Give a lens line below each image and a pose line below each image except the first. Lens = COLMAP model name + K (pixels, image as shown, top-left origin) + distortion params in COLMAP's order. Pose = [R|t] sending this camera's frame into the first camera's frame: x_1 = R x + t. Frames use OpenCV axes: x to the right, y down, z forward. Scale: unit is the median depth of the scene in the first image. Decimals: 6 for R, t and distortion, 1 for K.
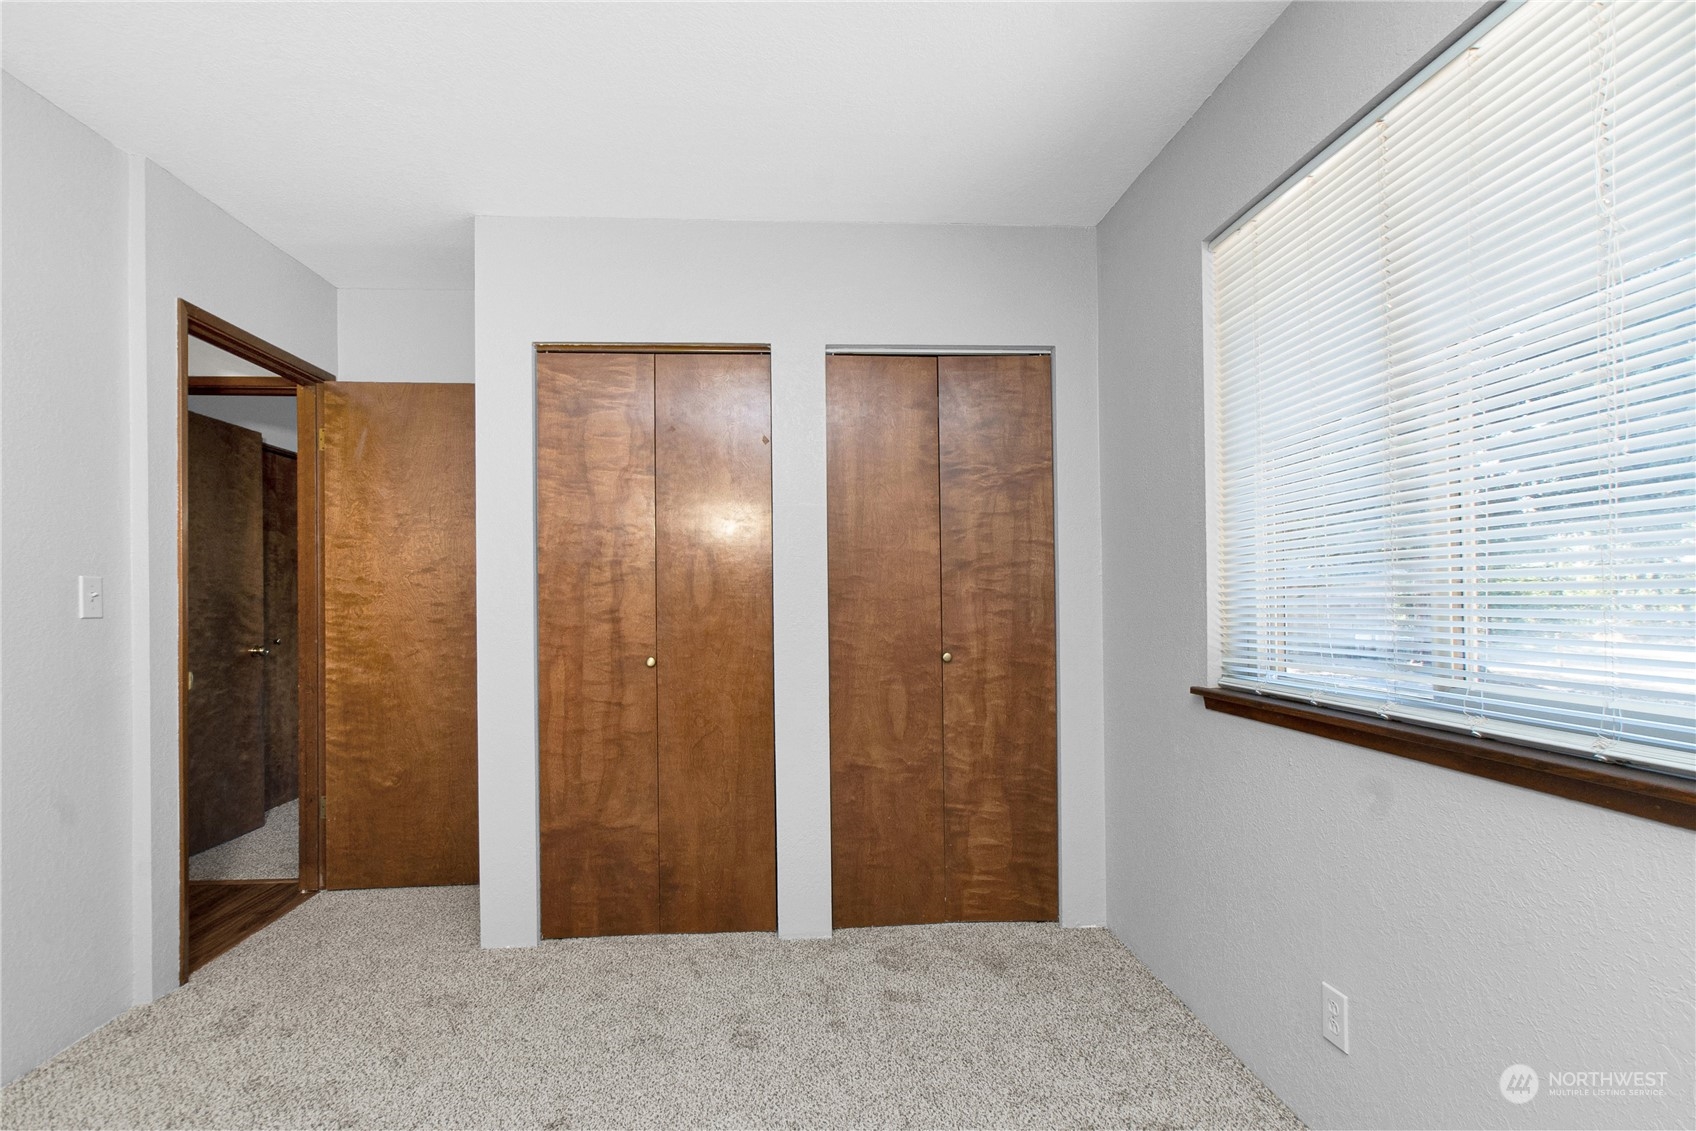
lens RADIAL K [[806.3, 0, 820.6], [0, 806.3, 574.6], [0, 0, 1]] dist [-0.005643, 0.003939]
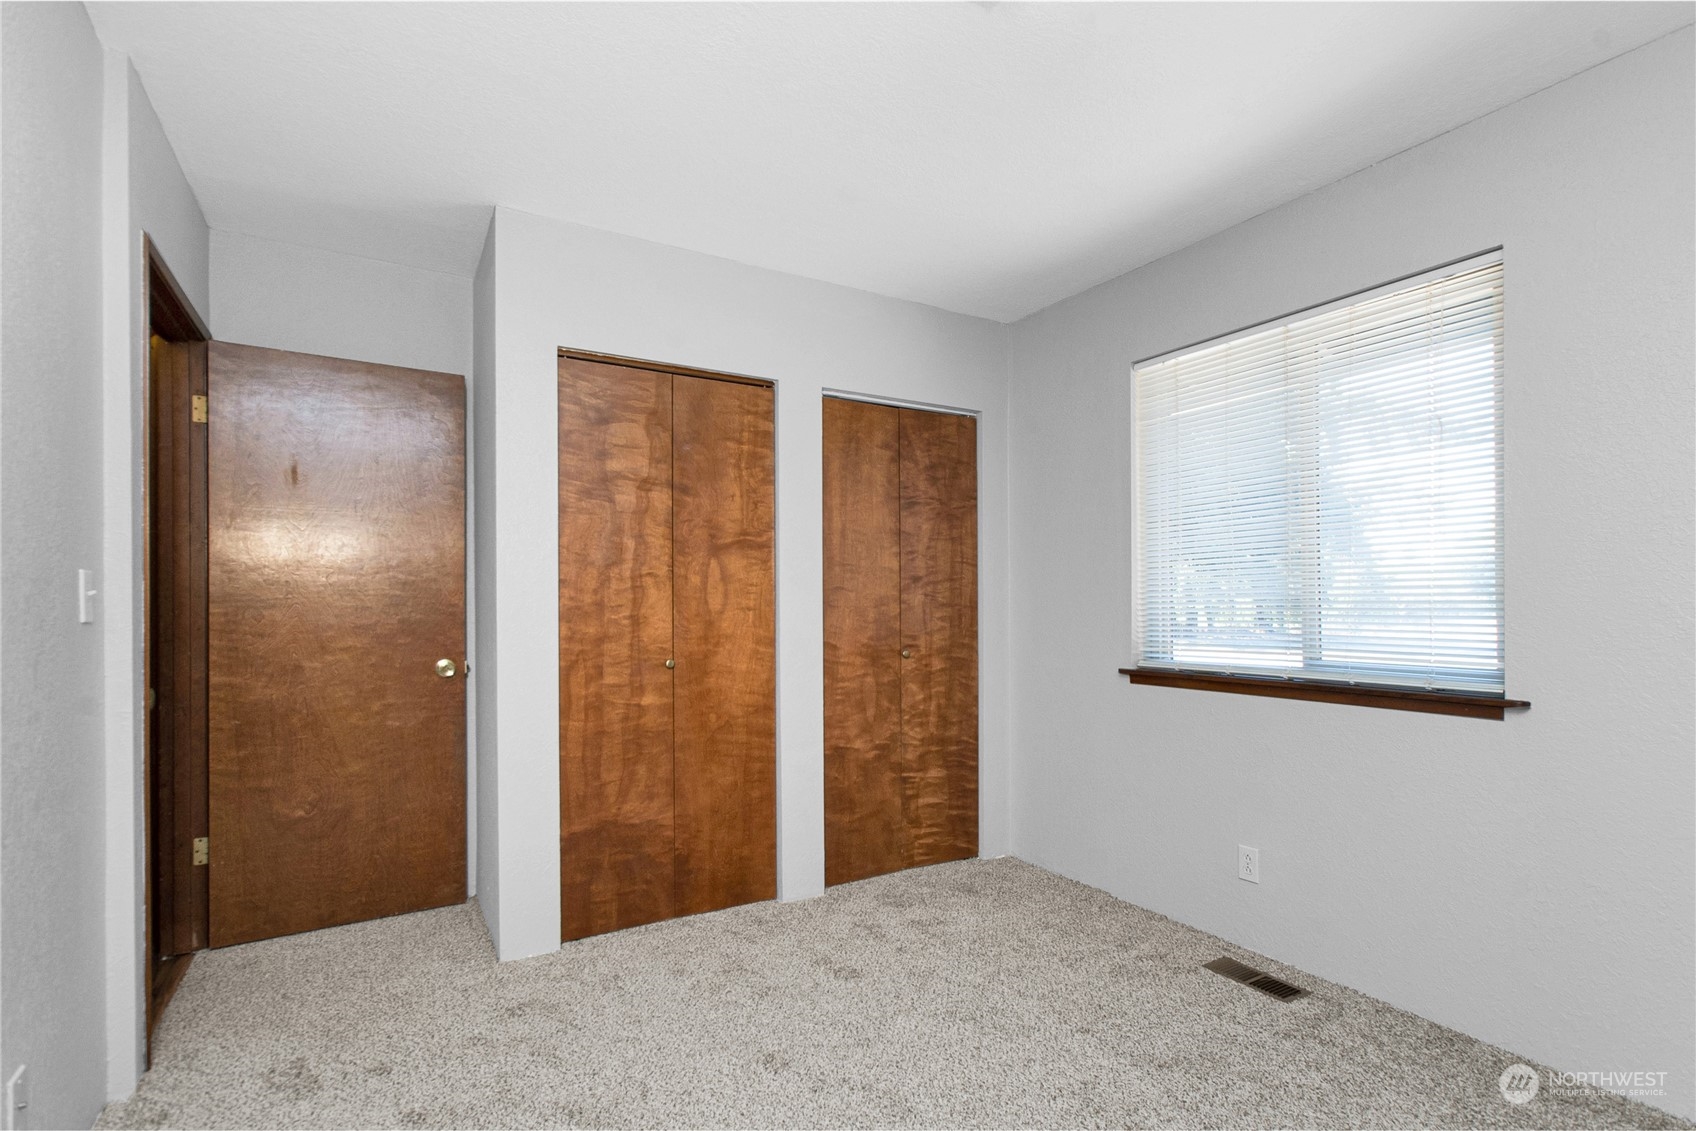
lens RADIAL K [[806.3, 0, 823.3], [0, 806.3, 580.6], [0, 0, 1]] dist [-0.005643, 0.003939]
pose [[0.892571, 0.021896, 0.450376, -0.509614], [-0.020704, 0.999757, -0.007574, 0.002432], [-0.450432, -0.002564, 0.892807, -0.040572]]
